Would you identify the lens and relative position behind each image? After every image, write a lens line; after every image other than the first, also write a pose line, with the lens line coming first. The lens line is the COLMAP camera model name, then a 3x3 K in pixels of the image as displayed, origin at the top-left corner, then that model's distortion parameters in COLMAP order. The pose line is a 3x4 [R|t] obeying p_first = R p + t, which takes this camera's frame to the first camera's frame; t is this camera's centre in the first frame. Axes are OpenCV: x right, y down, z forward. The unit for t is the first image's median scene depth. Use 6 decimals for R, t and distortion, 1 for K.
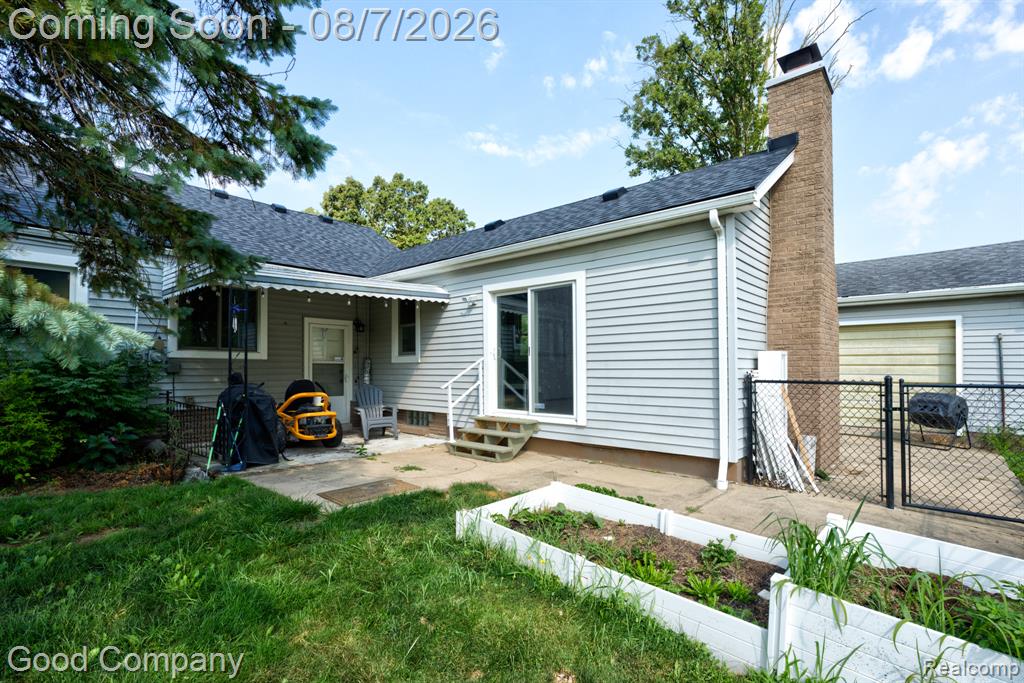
lens RADIAL K [[483.8, 0, 511.8], [0, 483.8, 365.1], [0, 0, 1]] dist [-0.011055, 0.001311]
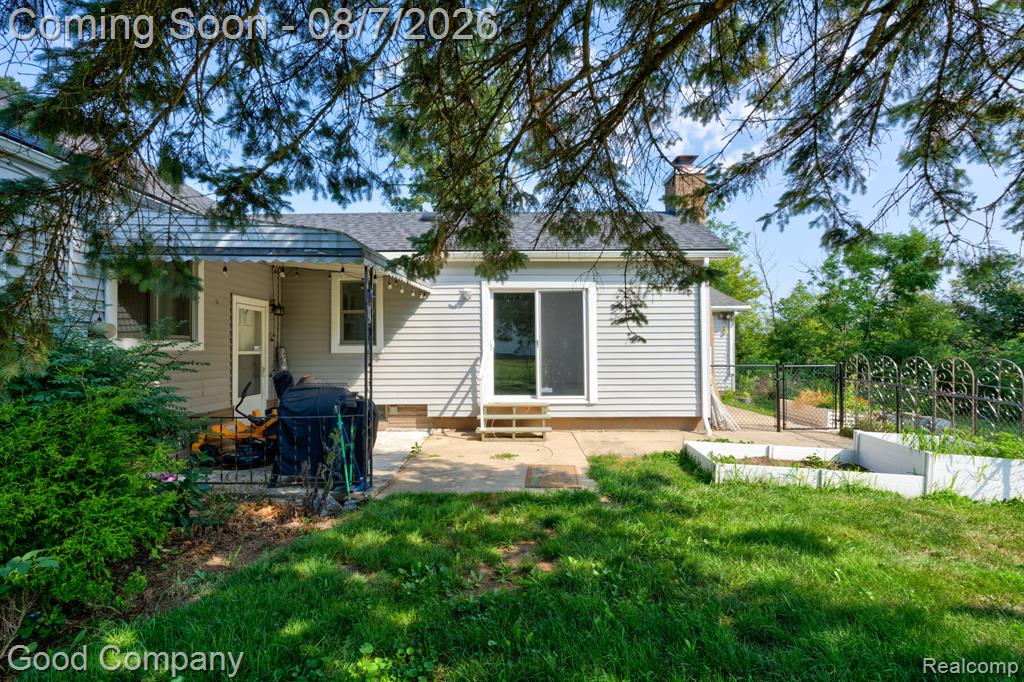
lens RADIAL K [[478.9, 0, 509.6], [0, 478.9, 340.4], [0, 0, 1]] dist [0.001400, 0.002120]
pose [[0.751830, 0.007739, 0.659311, -0.733079], [-0.001478, 0.999948, -0.010051, -0.024003], [-0.659355, 0.006582, 0.751803, 0.167220]]
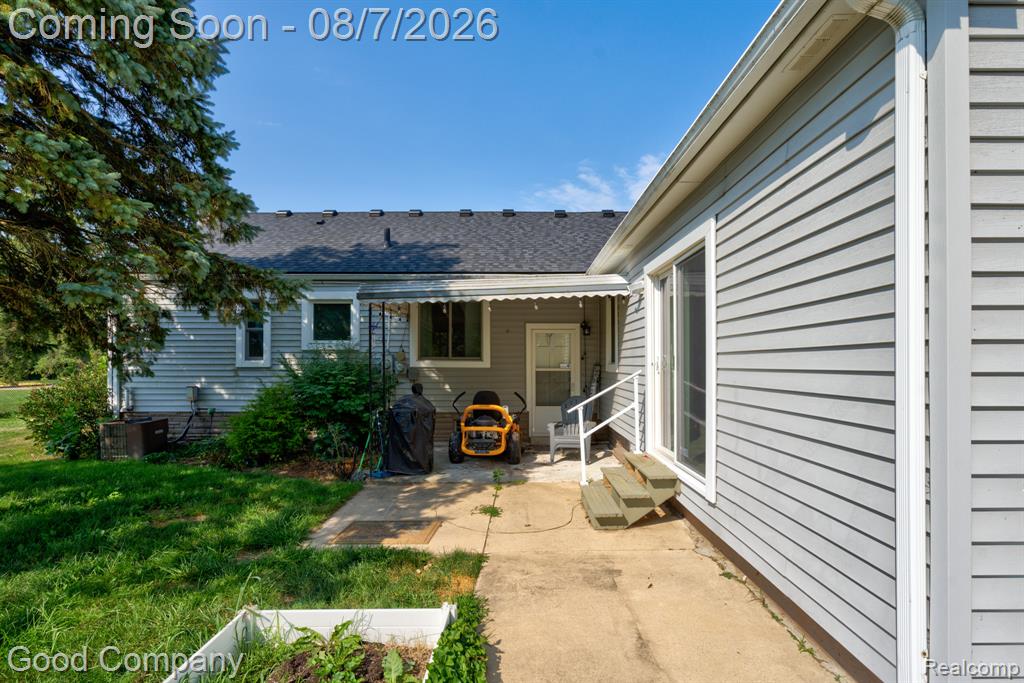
lens RADIAL K [[483.8, 0, 500.0], [0, 483.8, 362.9], [0, 0, 1]] dist [-0.011055, 0.001311]
pose [[0.676576, -0.002401, -0.736369, 0.321625], [0.005496, 0.999983, 0.001790, -0.028047], [0.736352, -0.005258, 0.676578, 0.379683]]
